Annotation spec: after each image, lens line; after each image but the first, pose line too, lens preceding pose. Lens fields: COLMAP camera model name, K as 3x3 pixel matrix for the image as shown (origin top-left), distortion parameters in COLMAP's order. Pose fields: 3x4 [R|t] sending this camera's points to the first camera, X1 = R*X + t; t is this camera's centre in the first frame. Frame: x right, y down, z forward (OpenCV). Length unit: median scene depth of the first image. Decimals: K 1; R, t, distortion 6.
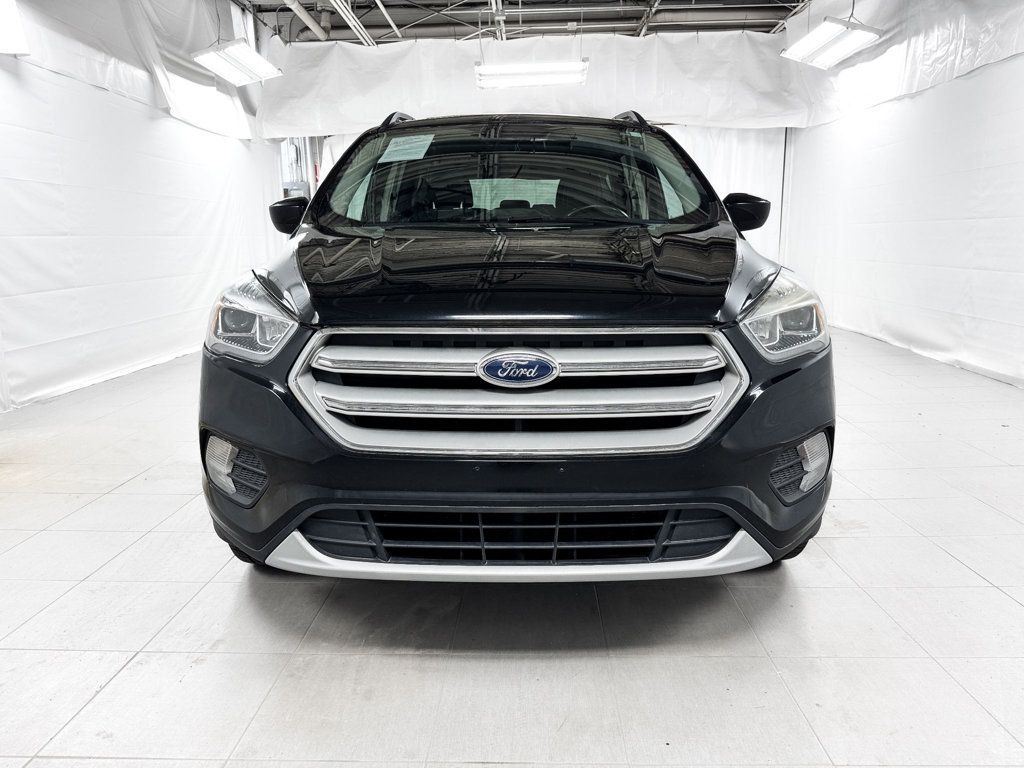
lens RADIAL K [[763.9, 0, 519.9], [0, 763.9, 383.8], [0, 0, 1]] dist [0.007502, -0.010180]
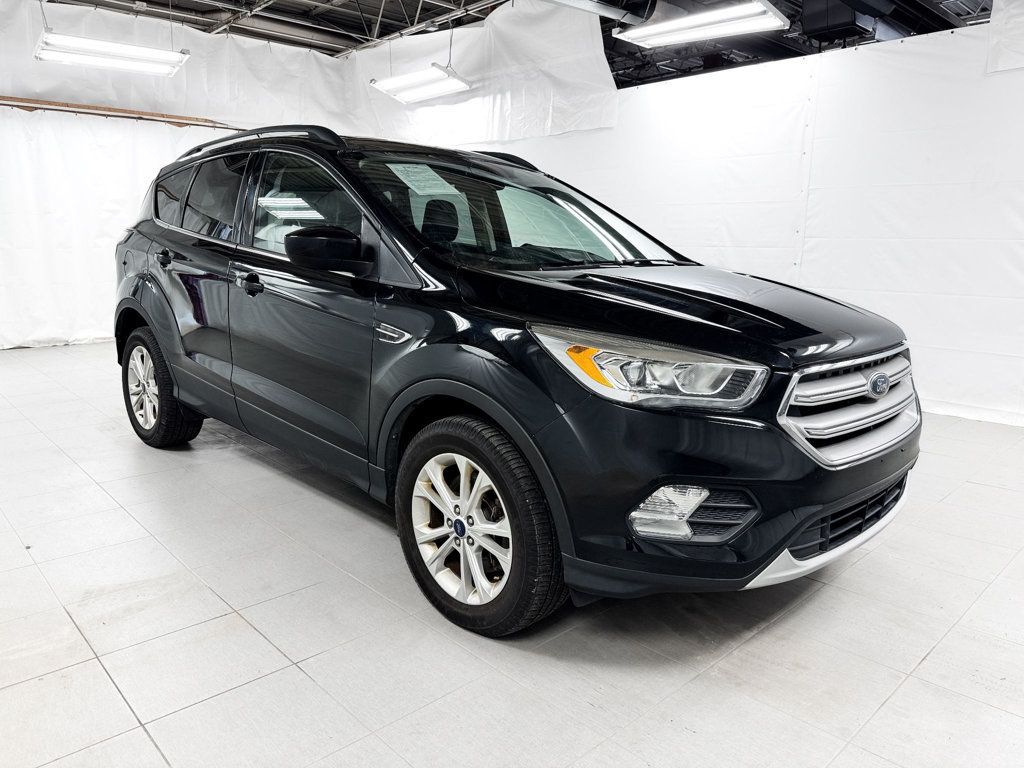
lens RADIAL K [[763.9, 0, 511.0], [0, 763.9, 381.4], [0, 0, 1]] dist [0.007502, -0.010180]
pose [[0.686310, -0.113708, 0.718366, -0.359906], [0.113072, 0.992375, 0.049054, -0.041912], [-0.718466, 0.047561, 0.693934, 0.124646]]
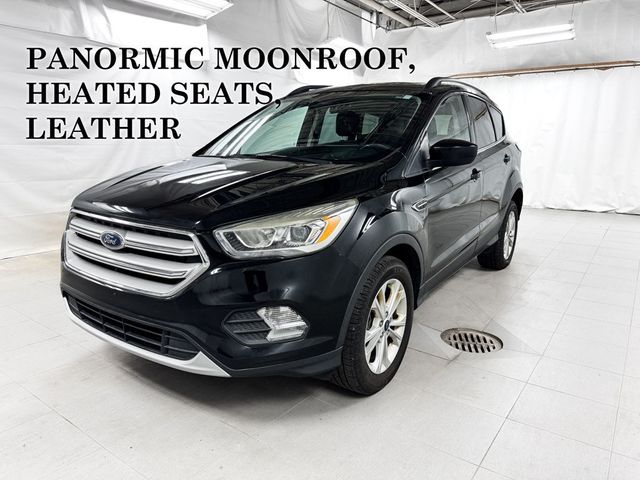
lens RADIAL K [[477.4, 0, 320.4], [0, 477.4, 240.5], [0, 0, 1]] dist [0.007502, -0.010180]
pose [[0.821911, 0.138384, -0.552551, 0.230134], [-0.127313, 0.990130, 0.058598, -0.032423], [0.555206, 0.022184, 0.831417, 0.054723]]
